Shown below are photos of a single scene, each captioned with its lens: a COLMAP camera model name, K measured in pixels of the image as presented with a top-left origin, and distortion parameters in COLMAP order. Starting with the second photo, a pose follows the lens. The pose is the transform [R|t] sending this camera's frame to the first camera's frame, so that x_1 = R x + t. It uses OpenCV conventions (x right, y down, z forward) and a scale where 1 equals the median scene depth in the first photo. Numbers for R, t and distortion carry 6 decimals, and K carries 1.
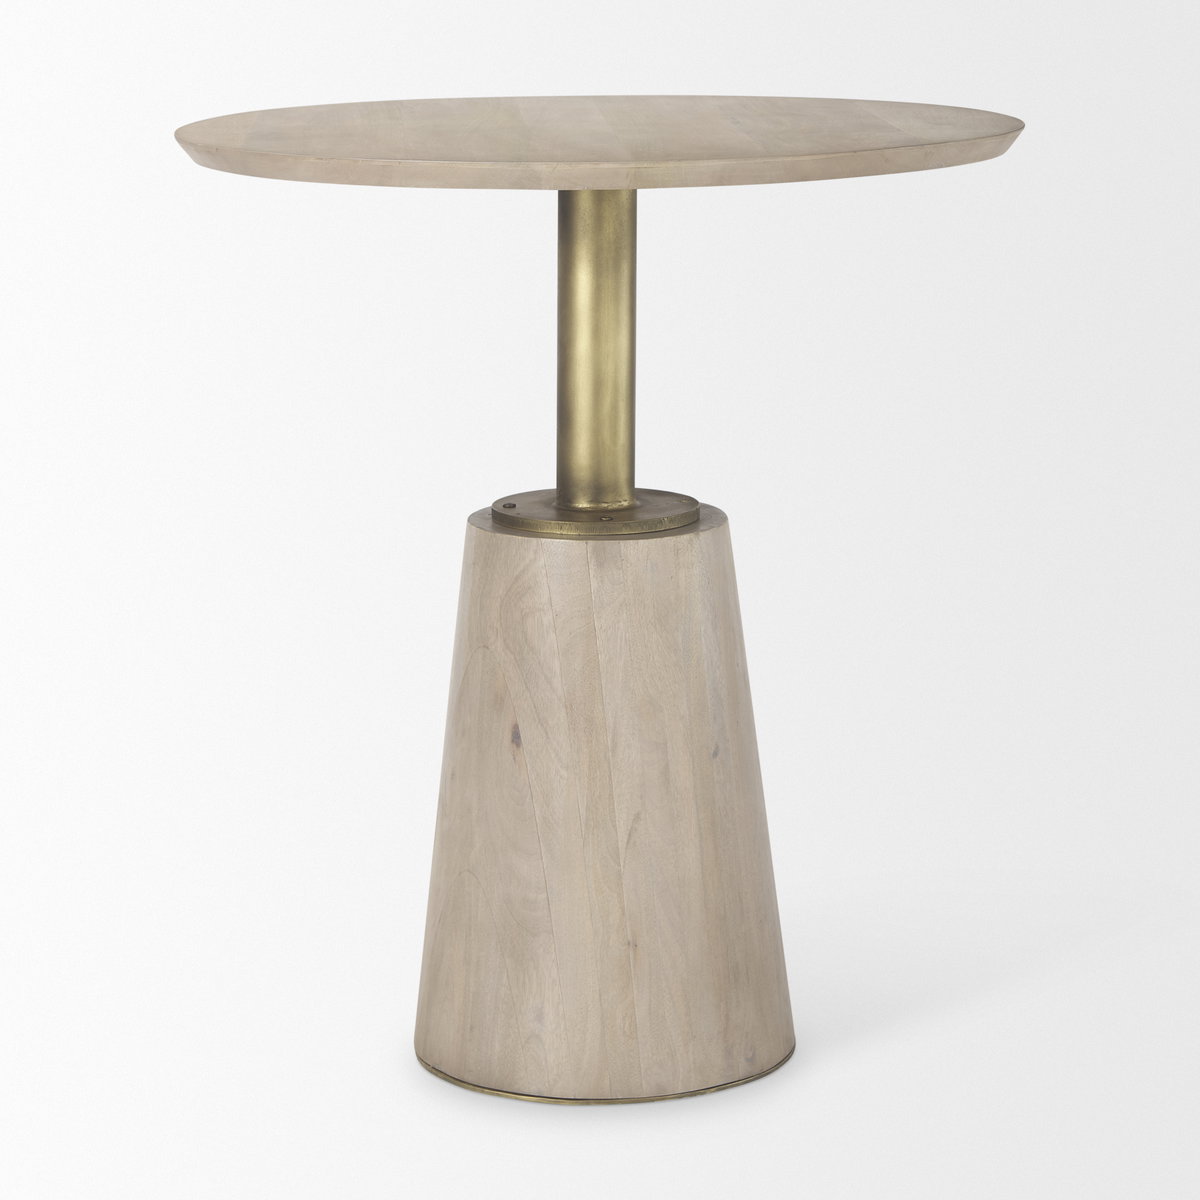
lens RADIAL K [[3690.6, 0, 600.0], [0, 3690.6, 600.0], [0, 0, 1]] dist [-0.083996, -0.625779]
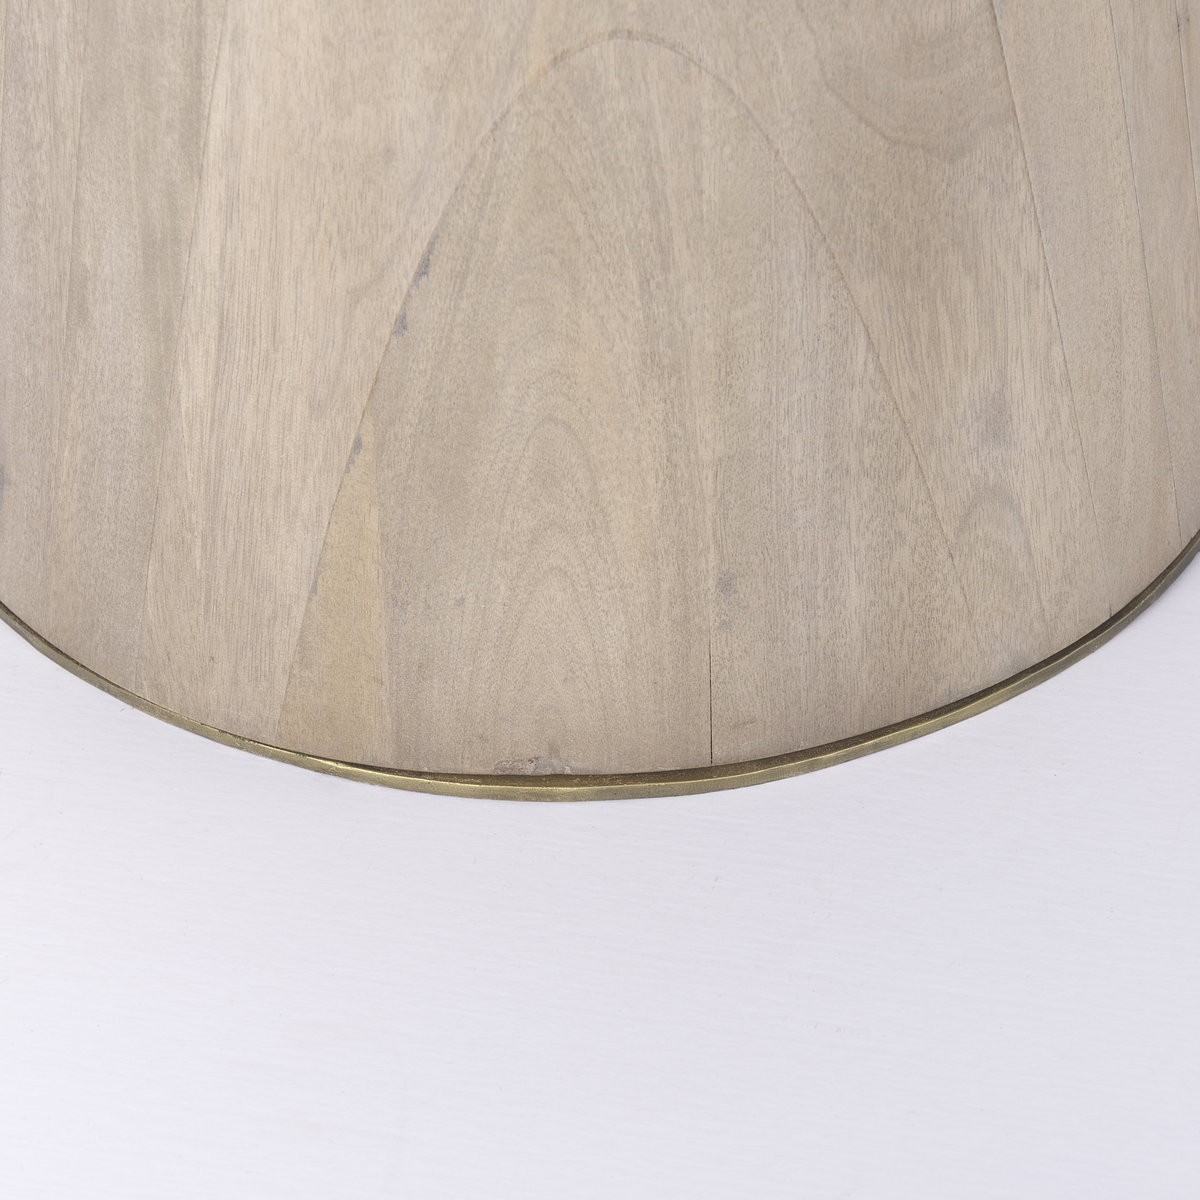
lens RADIAL K [[4557.2, 0, 600.0], [0, 4557.2, 600.0], [0, 0, 1]] dist [0.023092, 0.581224]
pose [[0.572080, -0.508230, 0.643760, -0.249351], [0.191858, 0.846028, 0.497420, -0.043893], [-0.797443, -0.161054, 0.581504, 0.832487]]
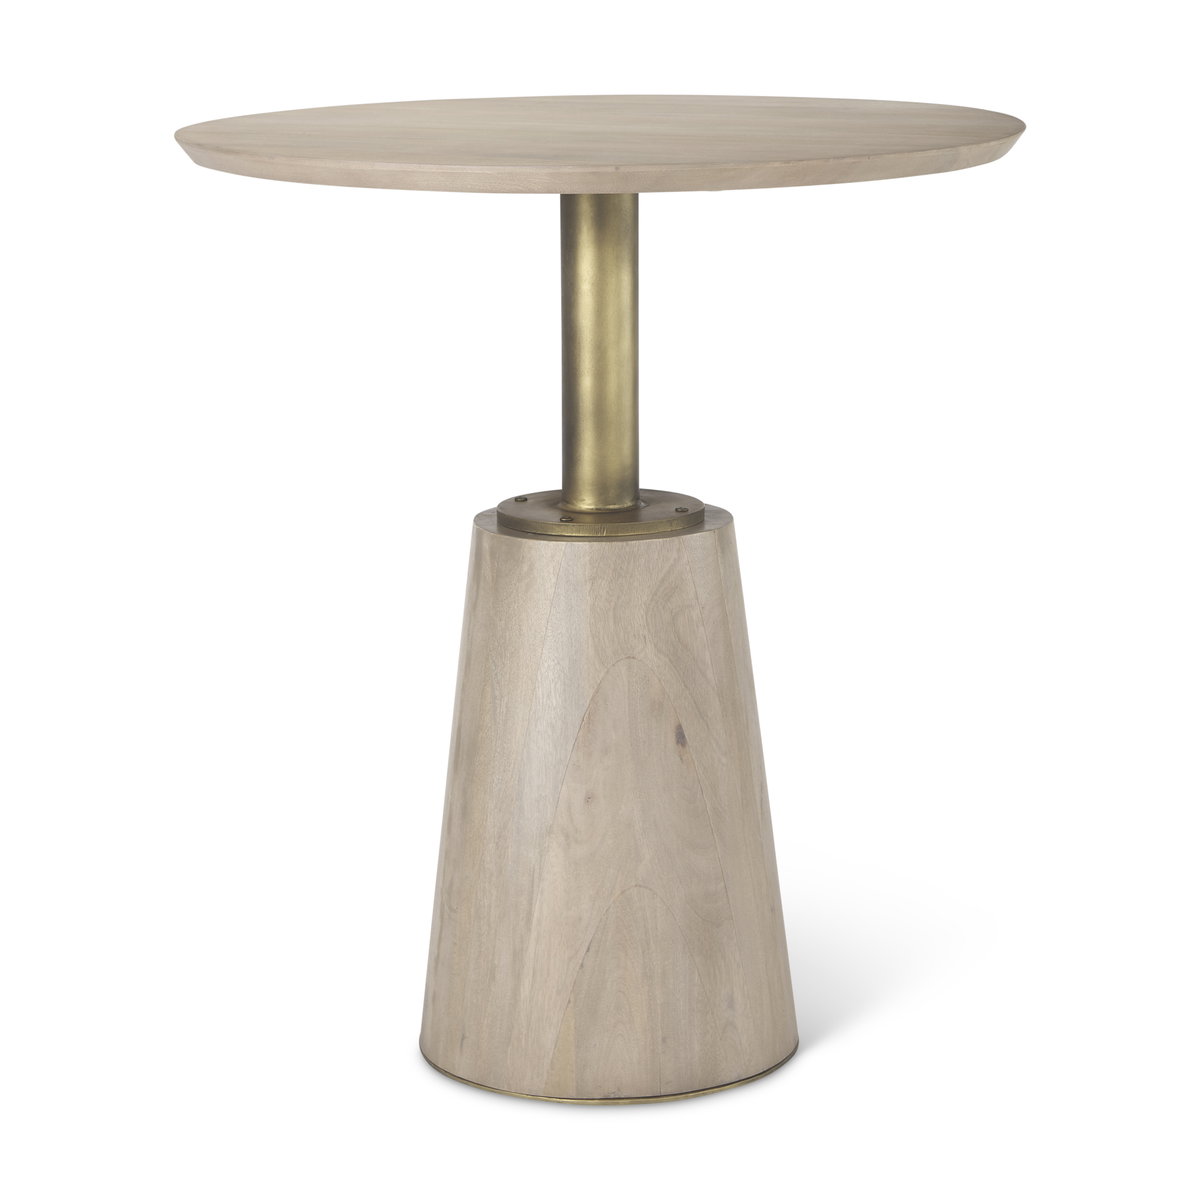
lens RADIAL K [[3690.6, 0, 600.0], [0, 3690.6, 600.0], [0, 0, 1]] dist [-0.083996, -0.625779]
pose [[0.501321, -0.166036, 0.849181, -0.878777], [0.184616, 0.979342, 0.082496, -0.086137], [-0.845337, 0.115415, 0.521618, 0.489563]]
